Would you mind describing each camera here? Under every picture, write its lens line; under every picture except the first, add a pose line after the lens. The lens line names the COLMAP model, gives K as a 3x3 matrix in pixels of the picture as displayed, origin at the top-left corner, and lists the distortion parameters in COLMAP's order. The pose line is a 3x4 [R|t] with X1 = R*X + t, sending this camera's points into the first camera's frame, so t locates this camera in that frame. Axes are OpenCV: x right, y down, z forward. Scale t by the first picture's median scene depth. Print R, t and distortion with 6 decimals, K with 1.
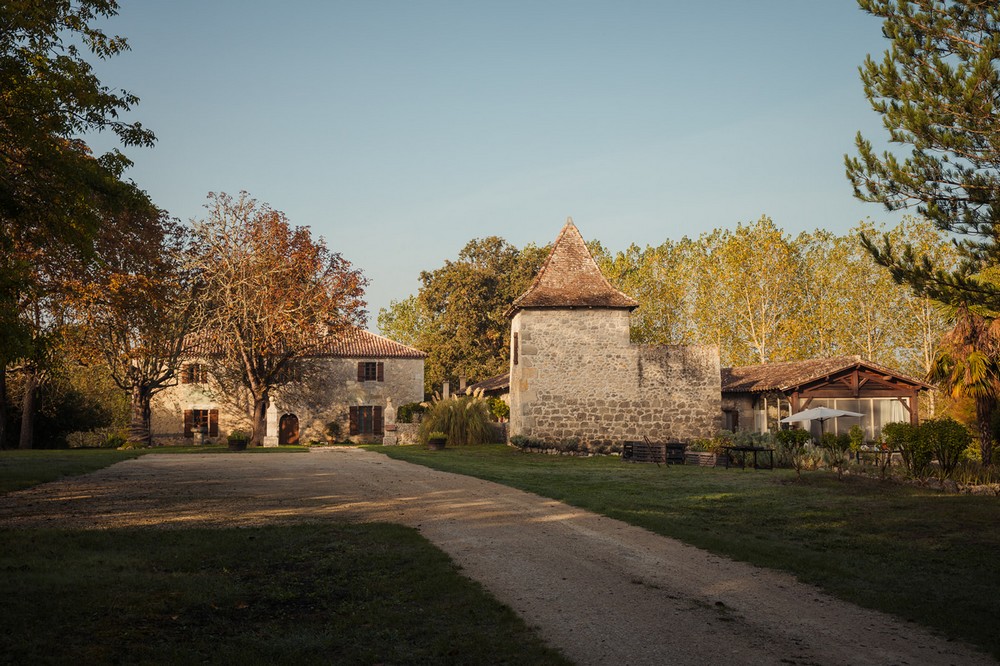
lens RADIAL K [[1182.3, 0, 500.9], [0, 1182.3, 332.2], [0, 0, 1]] dist [-0.000960, 0.000000]
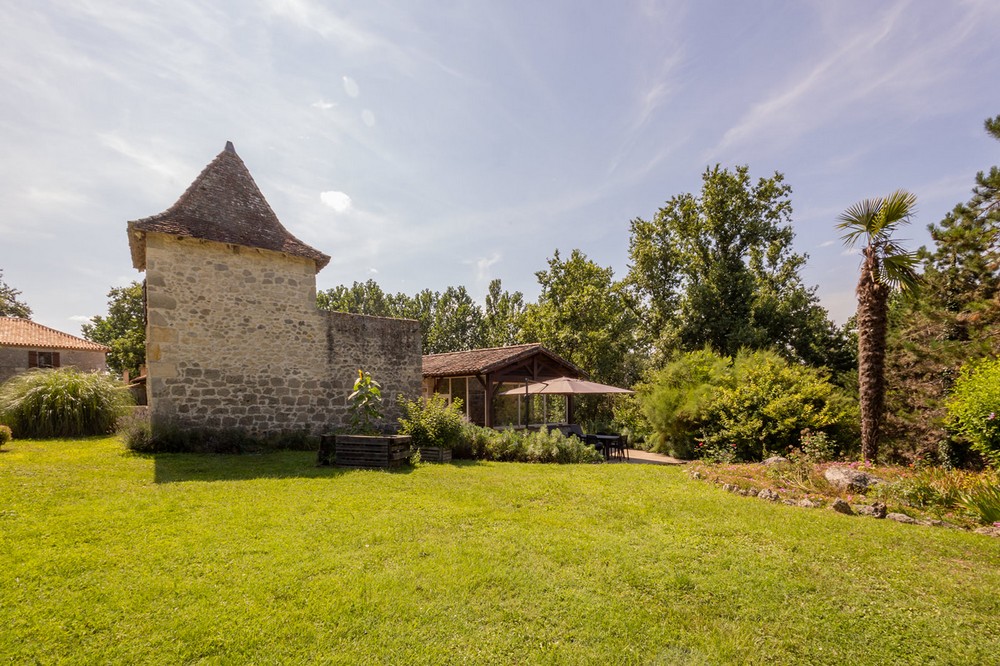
lens RADIAL K [[464.7, 0, 503.0], [0, 464.7, 337.0], [0, 0, 1]] dist [0.015526, 0.000314]
pose [[0.921267, 0.024267, 0.388174, 0.102228], [0.055257, 0.979761, -0.192393, 0.100134], [-0.384987, 0.198694, 0.901280, 0.646999]]
